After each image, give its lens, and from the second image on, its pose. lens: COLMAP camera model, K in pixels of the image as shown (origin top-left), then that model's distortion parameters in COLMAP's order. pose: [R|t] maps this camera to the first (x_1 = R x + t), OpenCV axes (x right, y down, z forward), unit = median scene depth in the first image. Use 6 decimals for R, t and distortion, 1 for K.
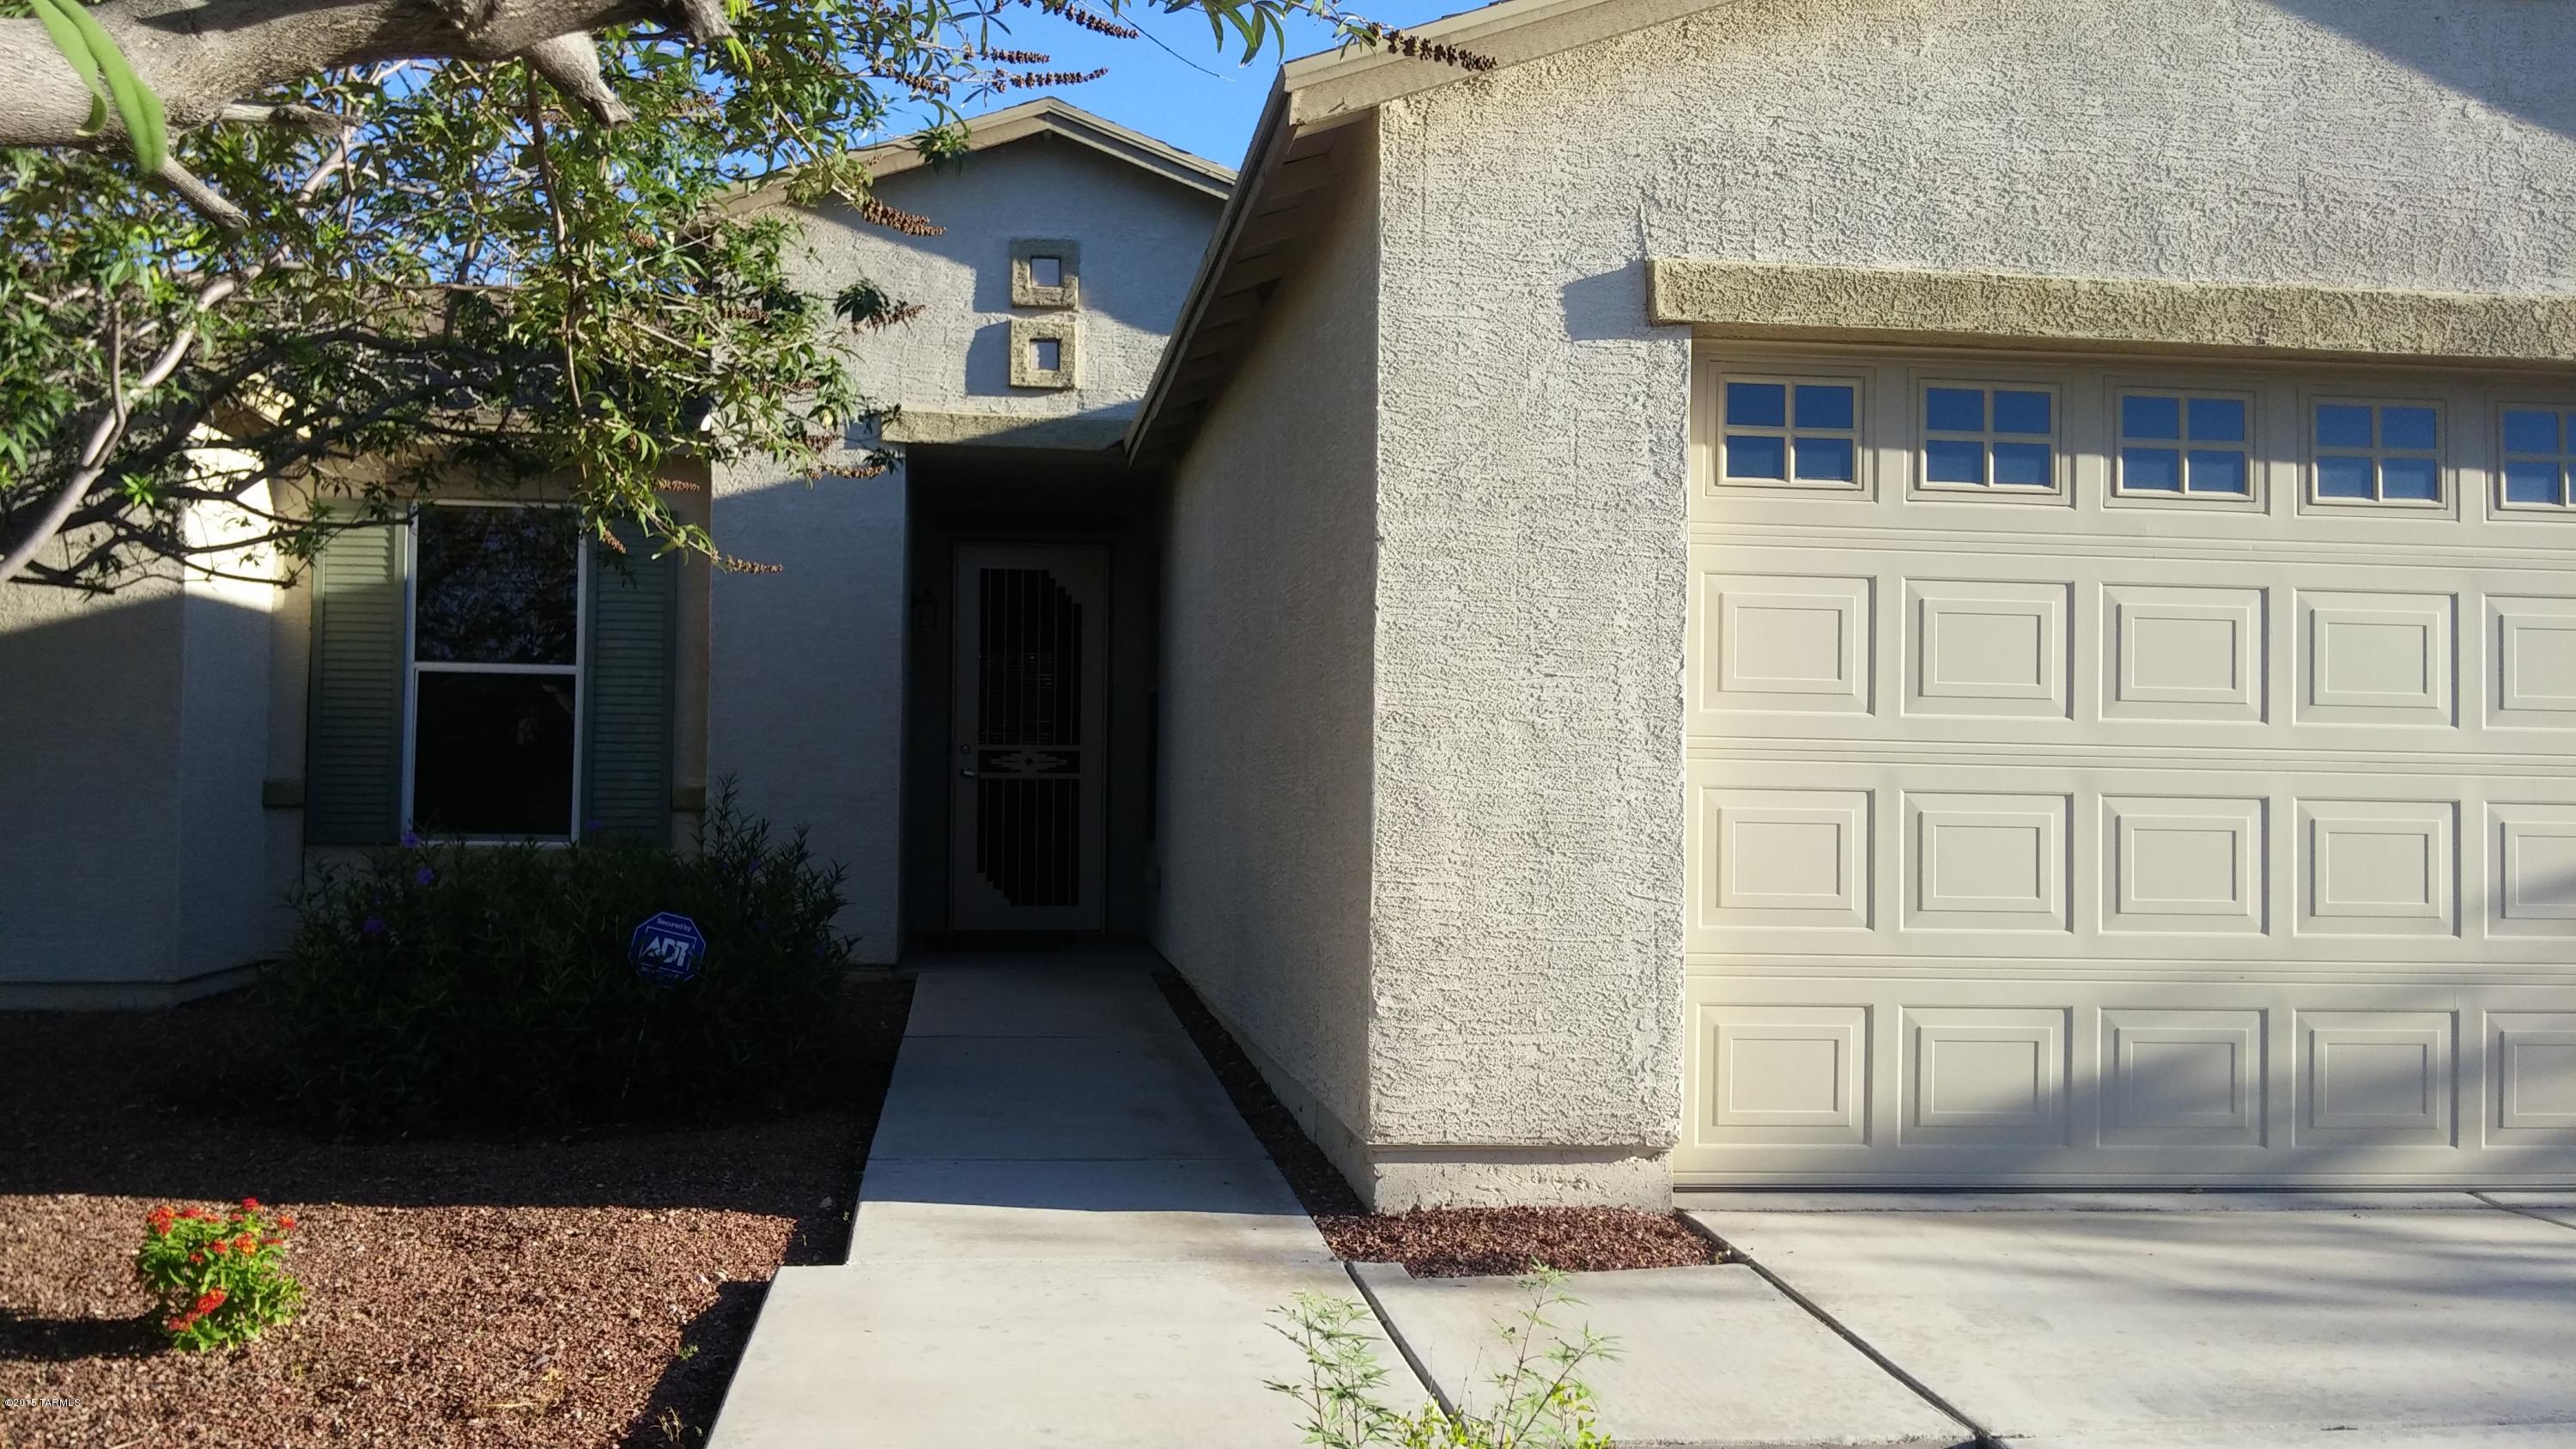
lens RADIAL K [[2153.4, 0, 1275.7], [0, 2153.4, 719.9], [0, 0, 1]] dist [0.111168, -0.079809]
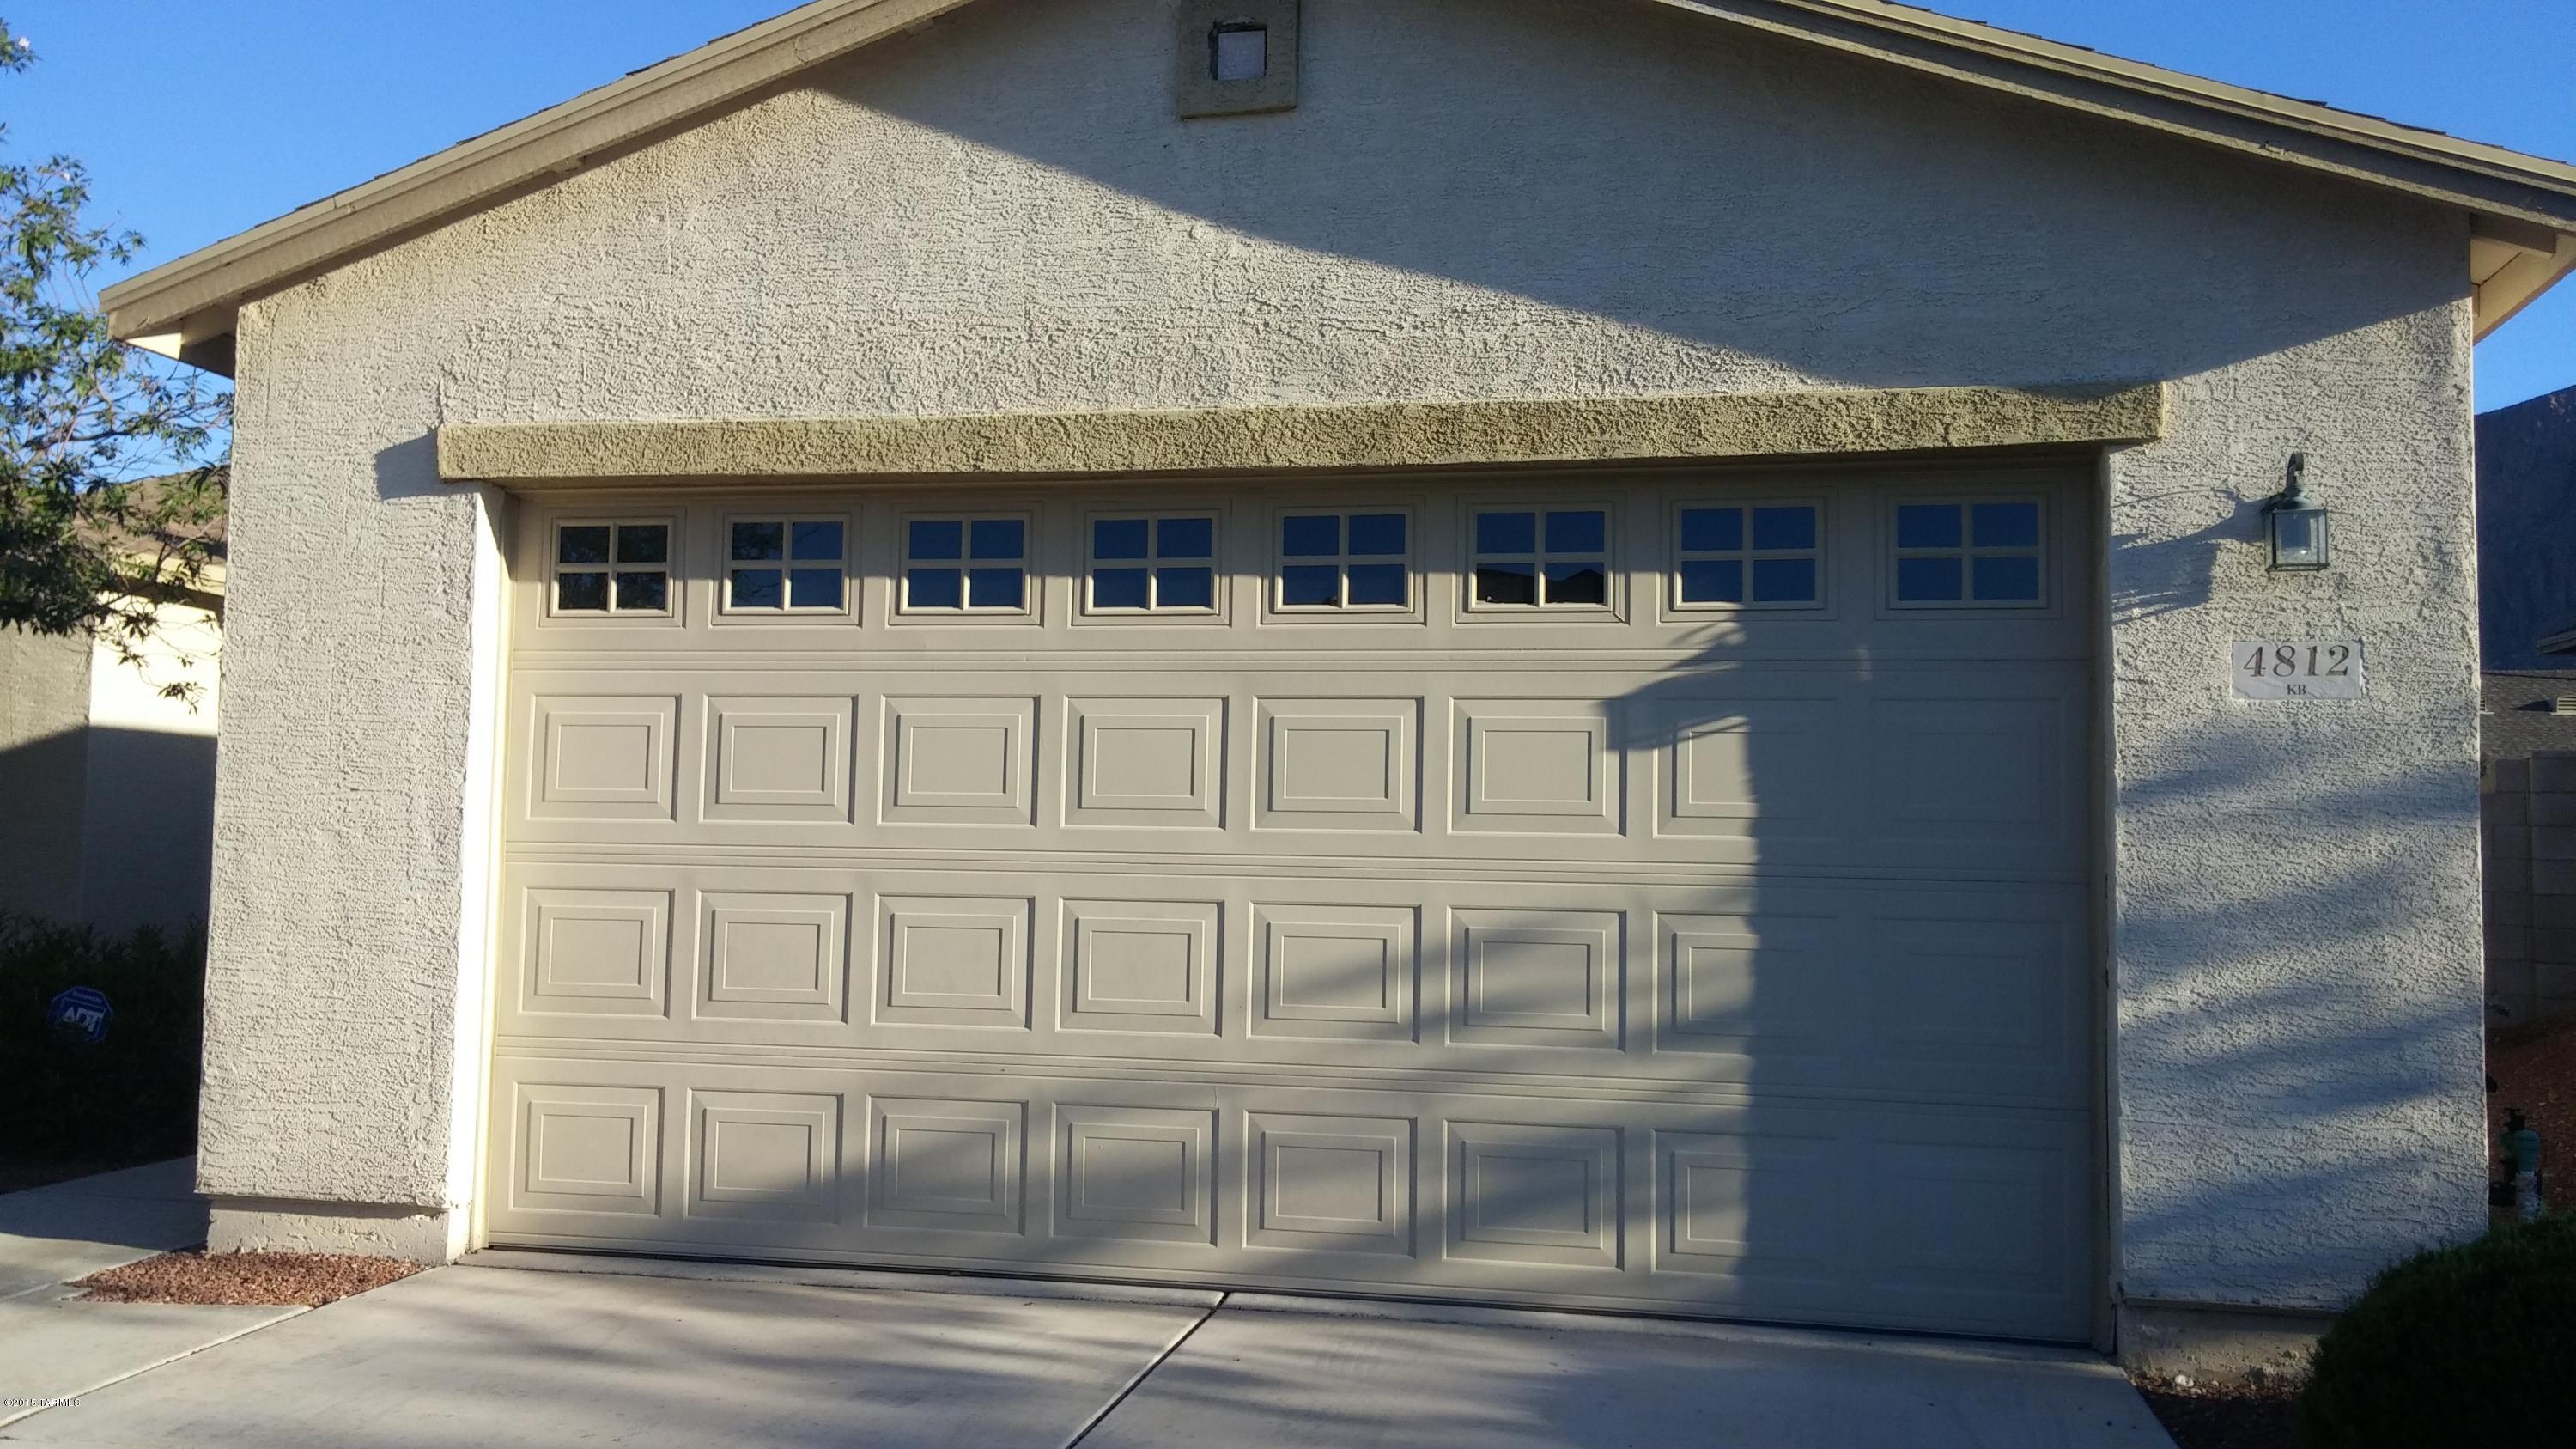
lens RADIAL K [[2153.4, 0, 1214.8], [0, 2153.4, 766.1], [0, 0, 1]] dist [0.111168, -0.079809]
pose [[0.934005, -0.019447, -0.356730, 0.938455], [0.002890, 0.998896, -0.046889, 0.022190], [0.357248, 0.042764, 0.933030, 0.074023]]
